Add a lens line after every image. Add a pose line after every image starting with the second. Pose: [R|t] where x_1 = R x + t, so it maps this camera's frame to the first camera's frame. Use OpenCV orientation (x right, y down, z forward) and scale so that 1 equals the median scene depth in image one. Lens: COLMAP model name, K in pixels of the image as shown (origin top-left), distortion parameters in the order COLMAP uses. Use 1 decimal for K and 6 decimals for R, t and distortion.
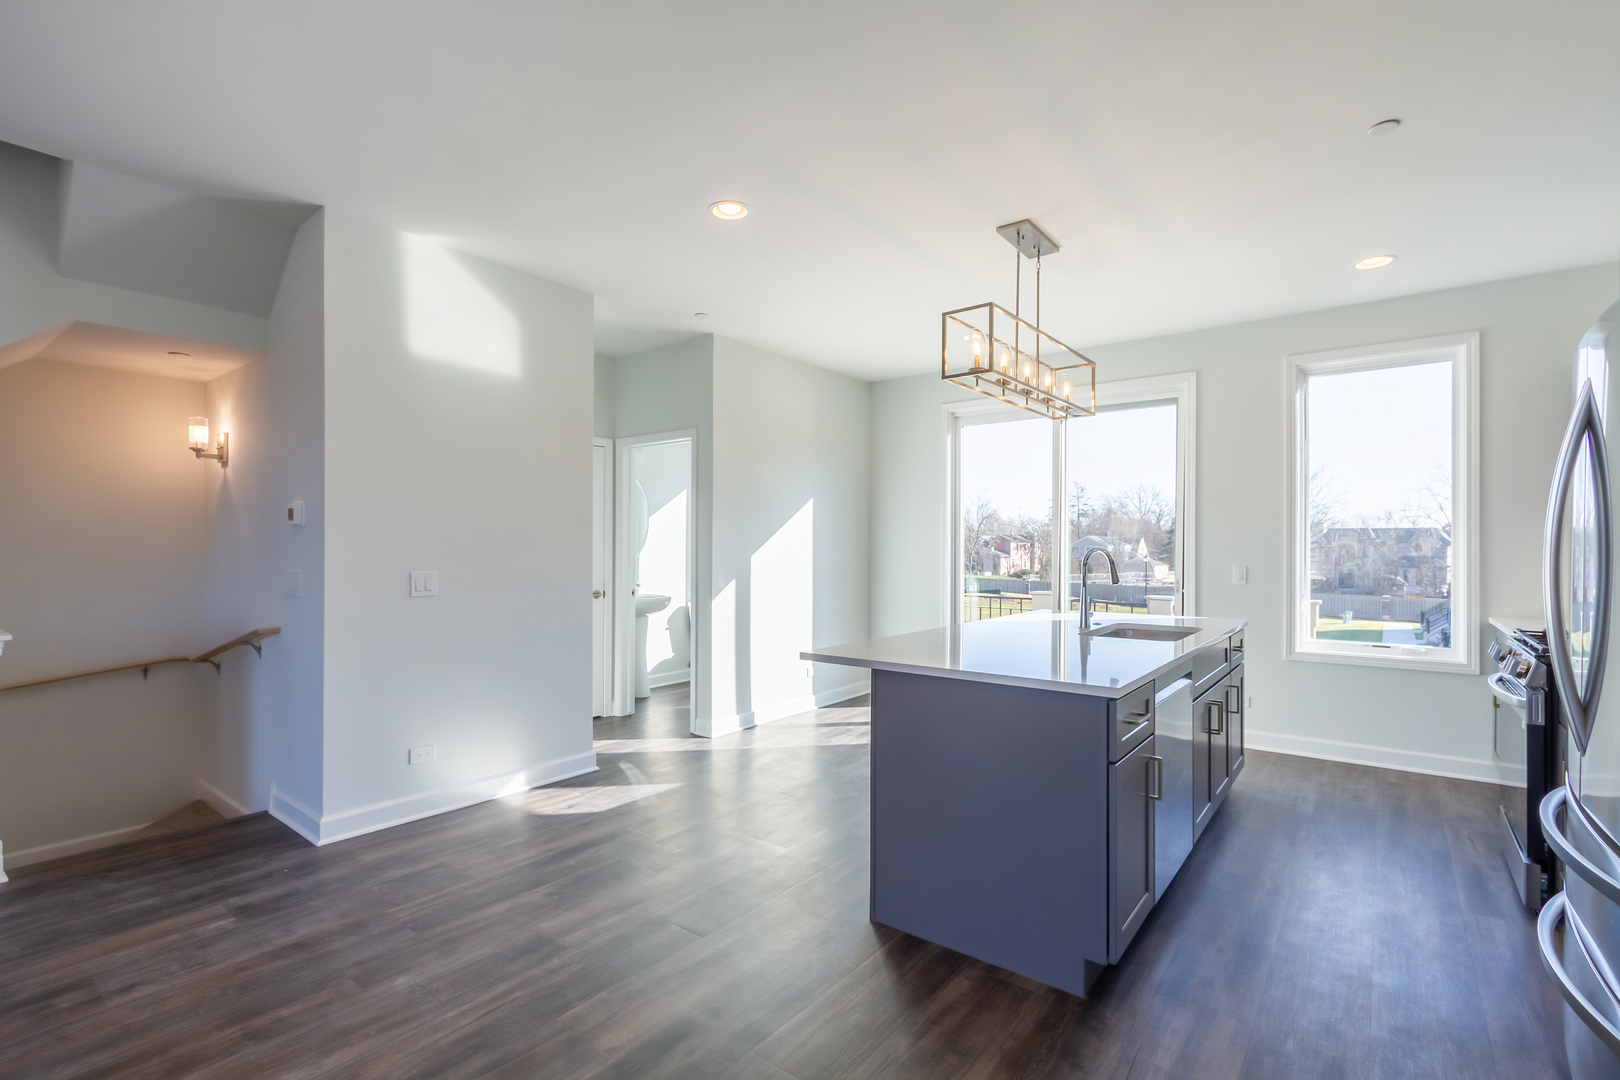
lens RADIAL K [[744.8, 0, 807.8], [0, 744.8, 549.4], [0, 0, 1]] dist [0.015792, -0.008596]
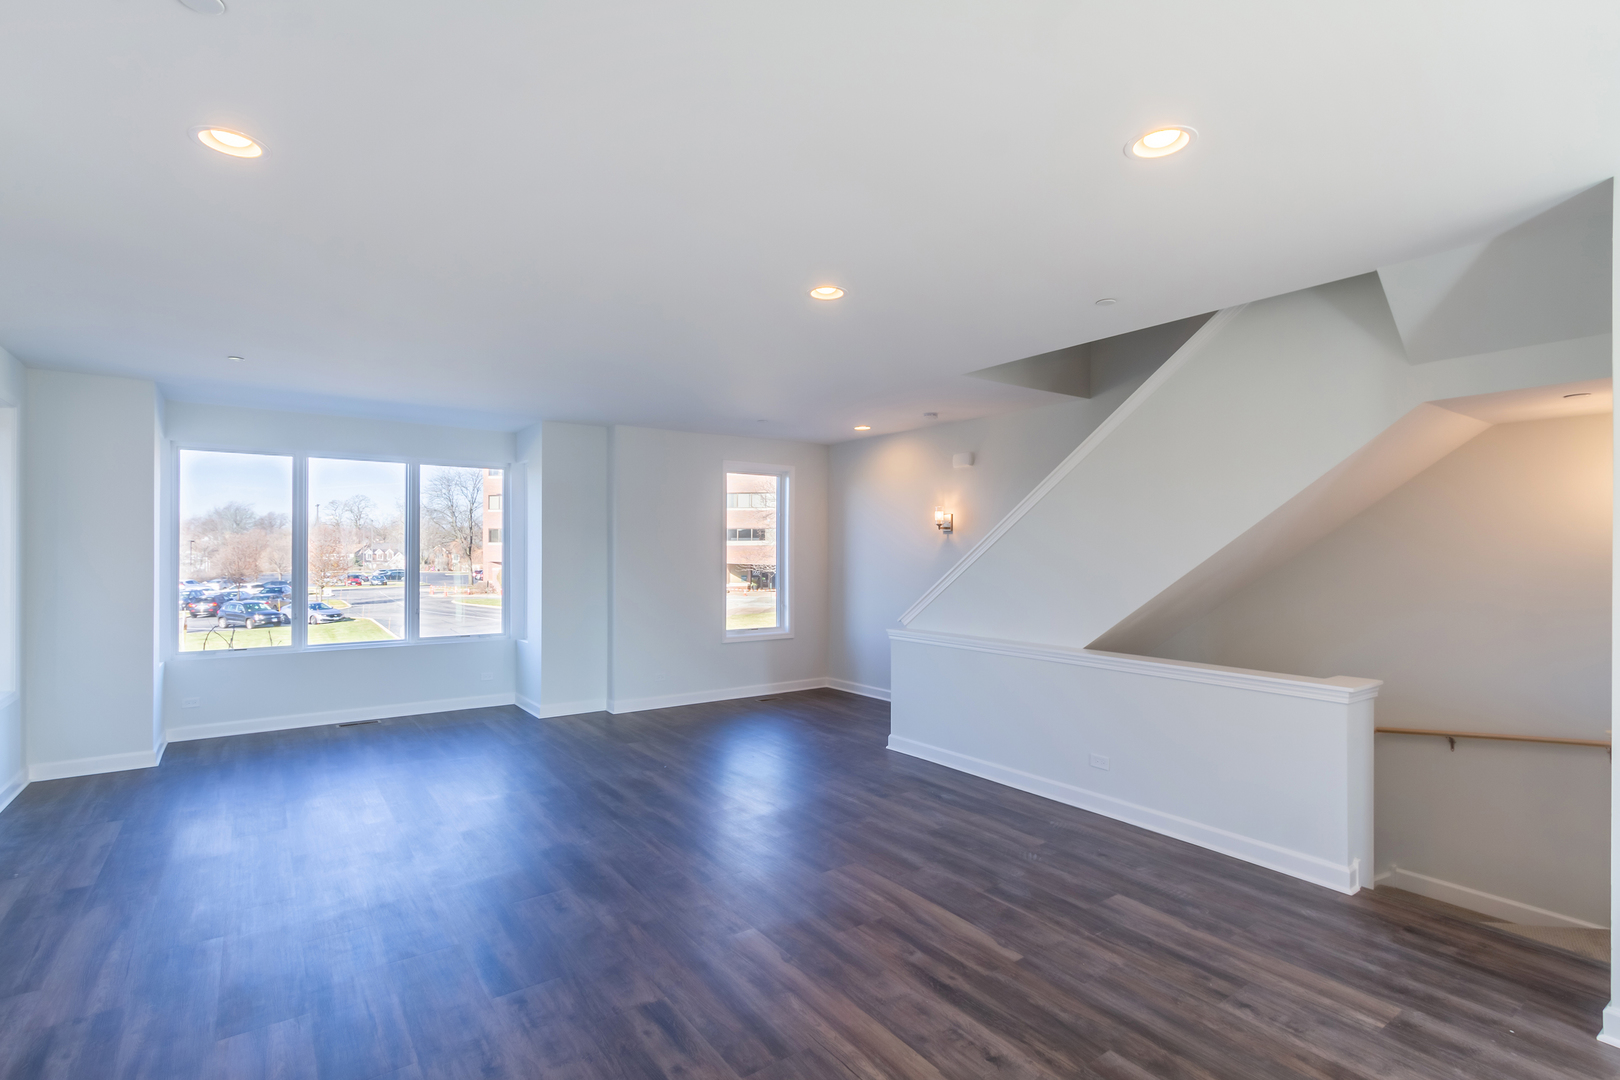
lens RADIAL K [[766.6, 0, 810.0], [0, 766.6, 540.0], [0, 0, 1]] dist [0.006339, 0.000200]
pose [[-0.284959, -0.018526, -0.958361, 0.268492], [-0.001451, 0.999820, -0.018896, -0.072438], [0.958539, -0.003994, -0.284935, 0.394465]]
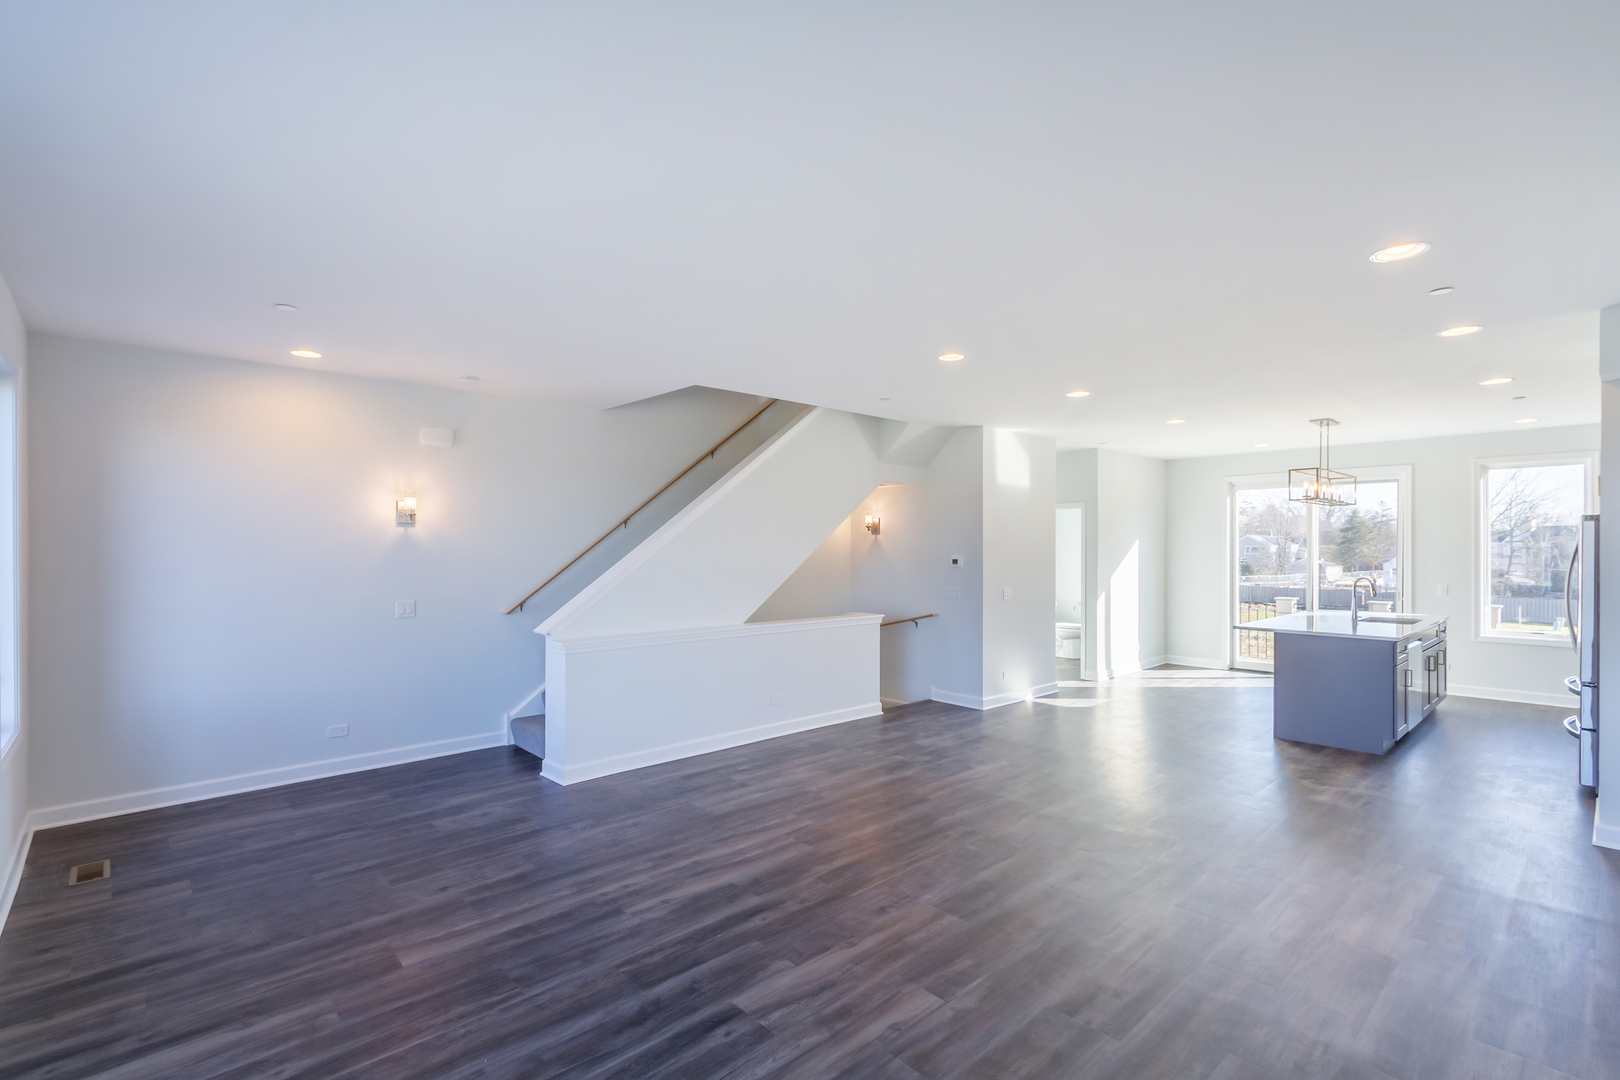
lens RADIAL K [[744.8, 0, 807.8], [0, 744.8, 549.4], [0, 0, 1]] dist [0.015792, -0.008596]
pose [[0.986108, -0.004301, -0.166051, -0.673654], [0.004296, 0.999991, -0.000391, -0.077227], [0.166052, -0.000328, 0.986117, -1.103189]]
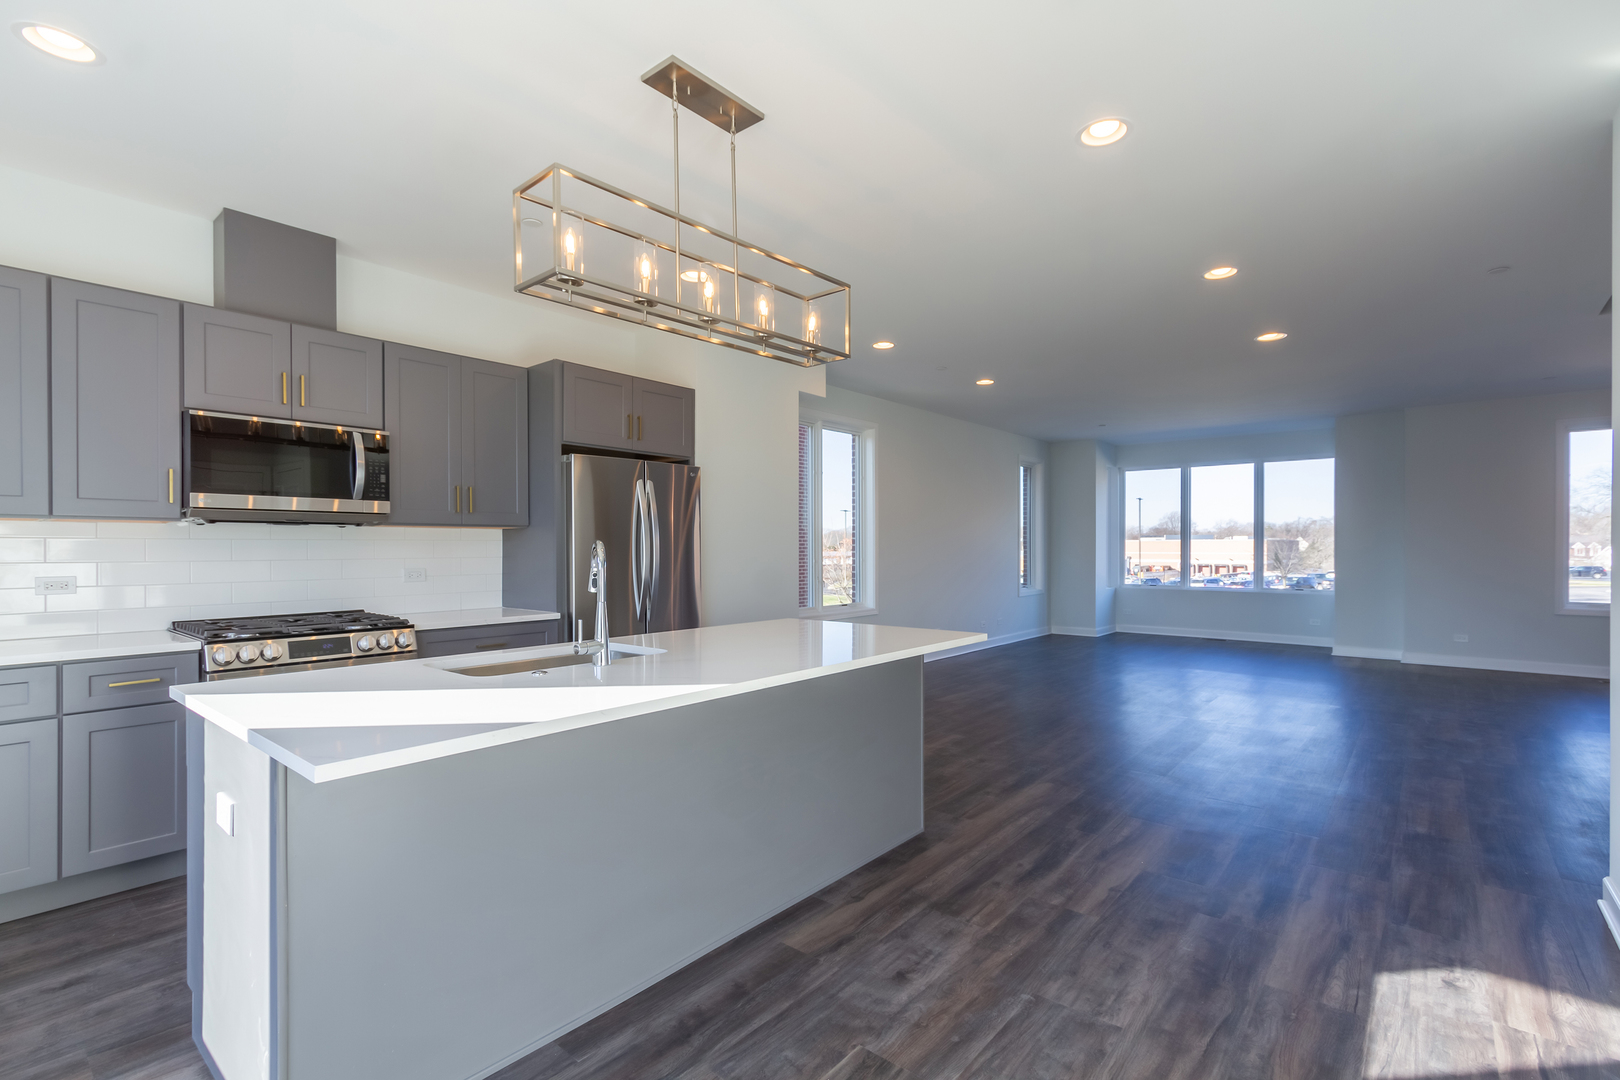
lens RADIAL K [[744.8, 0, 807.8], [0, 744.8, 549.4], [0, 0, 1]] dist [0.015792, -0.008596]
pose [[-0.998883, 0.000352, 0.047257, 0.154614], [0.000313, 1.000000, -0.000846, 0.004222], [-0.047257, -0.000830, -0.998882, 1.584092]]
